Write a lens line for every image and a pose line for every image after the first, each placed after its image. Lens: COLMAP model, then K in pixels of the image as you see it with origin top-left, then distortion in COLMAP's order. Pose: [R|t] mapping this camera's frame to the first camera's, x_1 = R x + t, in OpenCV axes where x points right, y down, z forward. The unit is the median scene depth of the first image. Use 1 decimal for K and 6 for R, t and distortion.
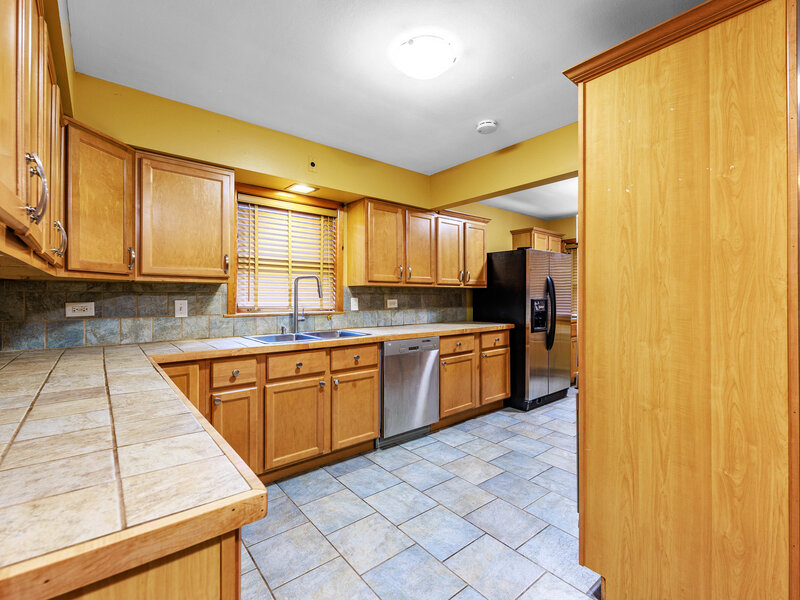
lens RADIAL K [[369.5, 0, 400.9], [0, 369.5, 300.6], [0, 0, 1]] dist [0.013092, -0.000535]
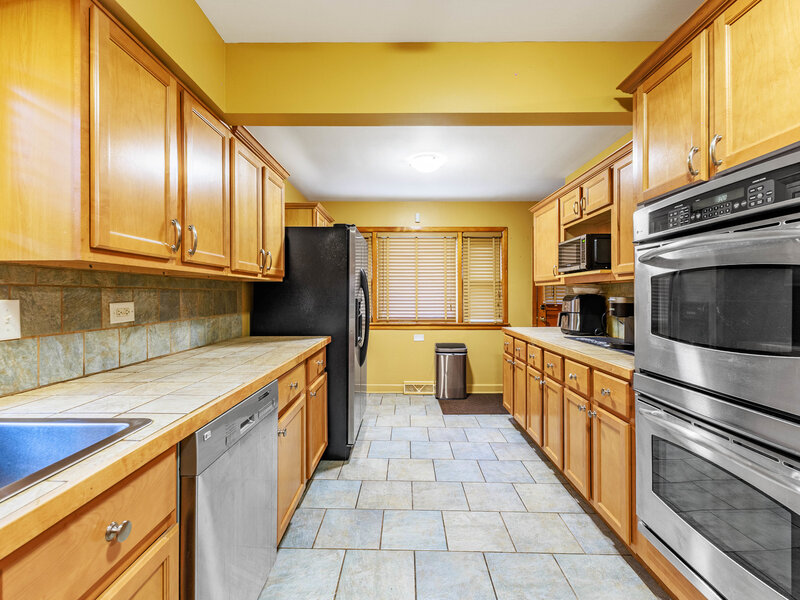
lens RADIAL K [[369.5, 0, 398.8], [0, 369.5, 295.6], [0, 0, 1]] dist [0.013092, -0.000535]
pose [[0.649299, -0.000505, 0.760533, -0.142112], [0.006200, 0.999970, -0.004628, -0.007189], [-0.760508, 0.007720, 0.649283, 0.512295]]
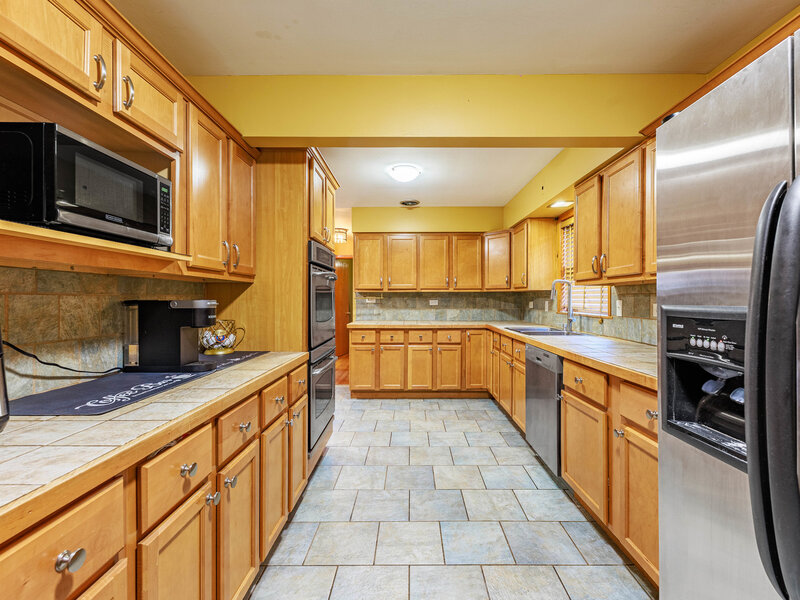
lens RADIAL K [[369.5, 0, 398.2], [0, 369.5, 297.5], [0, 0, 1]] dist [0.013092, -0.000535]
pose [[-0.666828, -0.004134, -0.745200, 0.747801], [-0.008199, 0.999965, 0.001790, -0.011041], [0.745167, 0.007304, -0.666838, 1.117828]]
